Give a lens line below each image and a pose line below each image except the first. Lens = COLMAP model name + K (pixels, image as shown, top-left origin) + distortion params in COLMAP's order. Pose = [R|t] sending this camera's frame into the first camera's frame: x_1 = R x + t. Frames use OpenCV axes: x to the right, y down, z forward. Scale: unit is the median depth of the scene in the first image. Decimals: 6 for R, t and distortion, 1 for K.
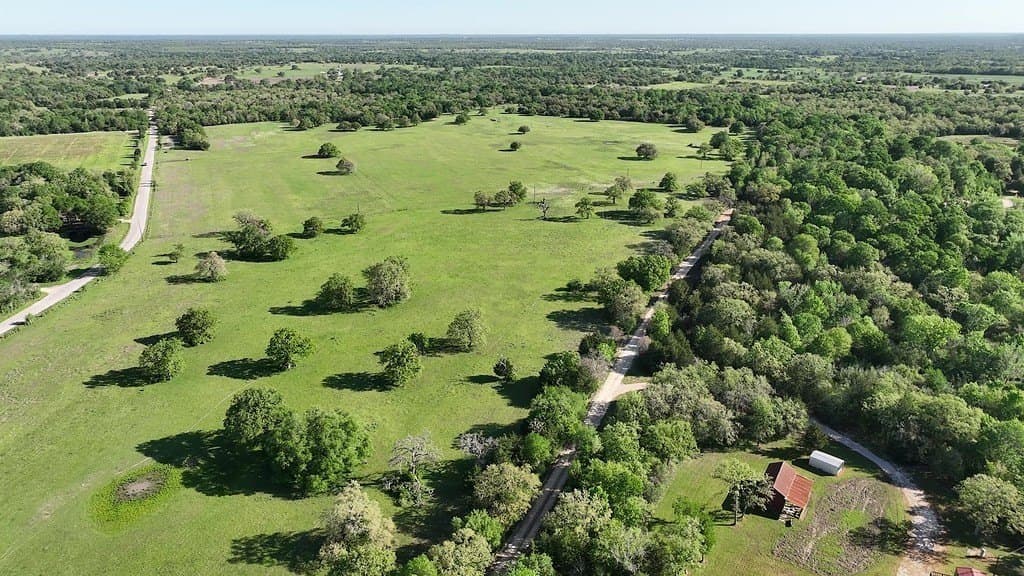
lens RADIAL K [[714.9, 0, 515.2], [0, 714.9, 287.8], [0, 0, 1]] dist [0.002200, 0.008922]
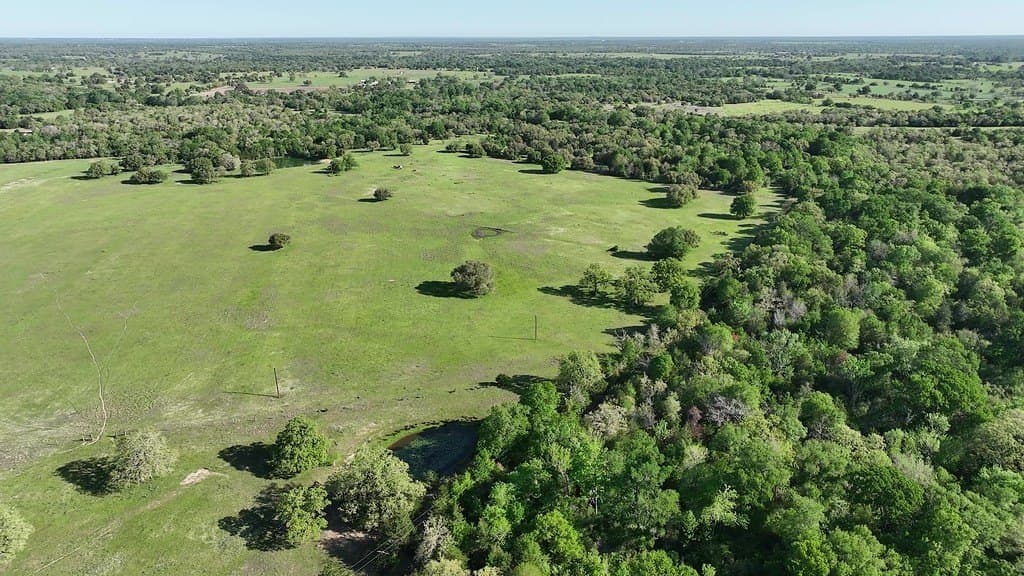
lens RADIAL K [[714.9, 0, 515.2], [0, 714.9, 287.8], [0, 0, 1]] dist [0.002200, 0.008922]
pose [[0.979440, 0.066245, -0.190548, 0.102129], [-0.066886, 0.997756, 0.003070, -0.061593], [0.190324, 0.009738, 0.981673, 0.170986]]
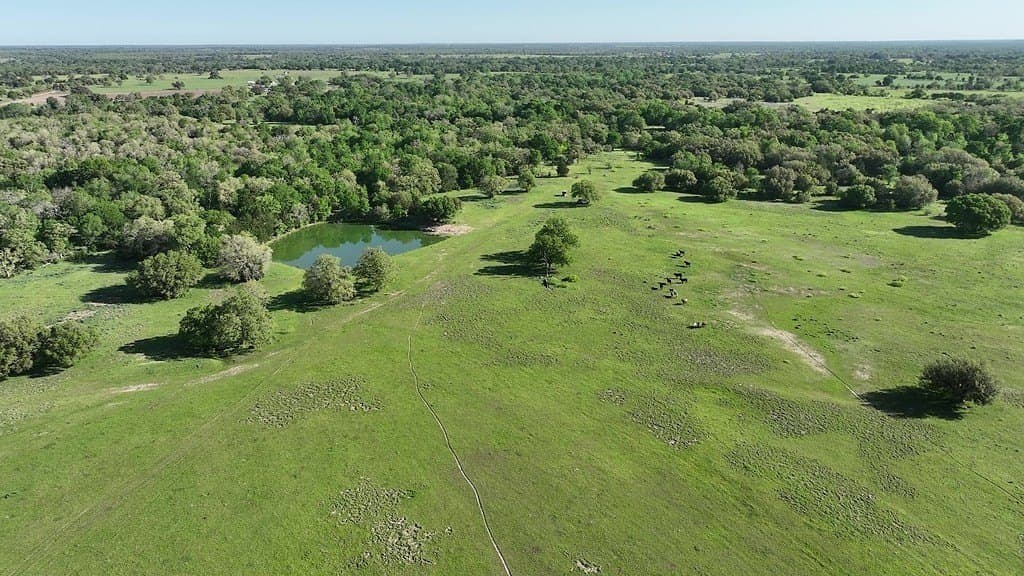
lens RADIAL K [[714.9, 0, 515.2], [0, 714.9, 287.8], [0, 0, 1]] dist [0.002200, 0.008922]
pose [[0.999623, -0.012630, 0.024363, -0.043173], [0.012935, 0.999839, -0.012417, -0.100359], [-0.024203, 0.012727, 0.999626, 0.337256]]
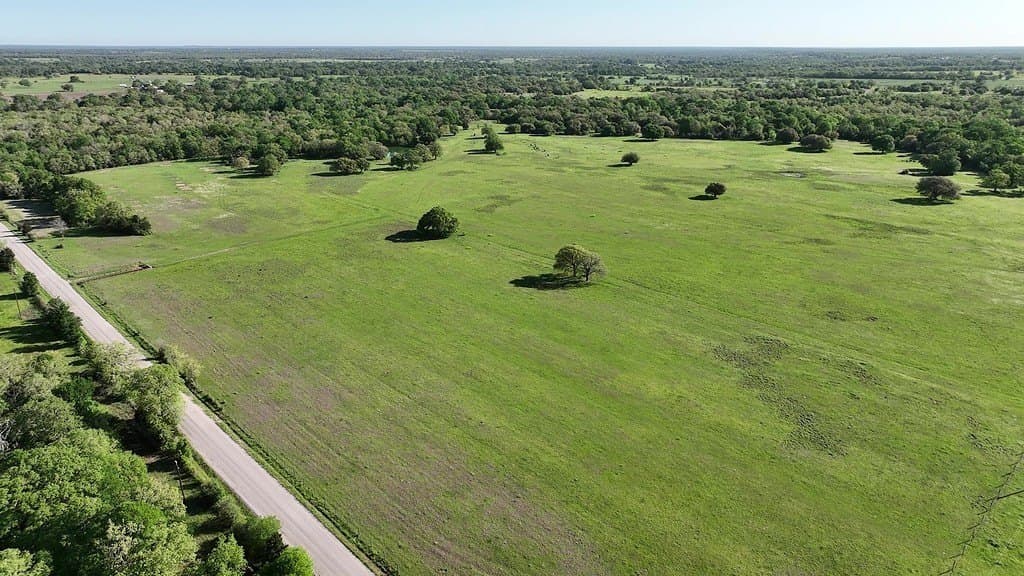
lens RADIAL K [[714.9, 0, 515.2], [0, 714.9, 287.8], [0, 0, 1]] dist [0.002200, 0.008922]
pose [[0.949753, -0.098055, 0.297245, -0.122509], [0.102824, 0.994699, -0.000411, -0.046443], [-0.295629, 0.030955, 0.954801, 0.165882]]
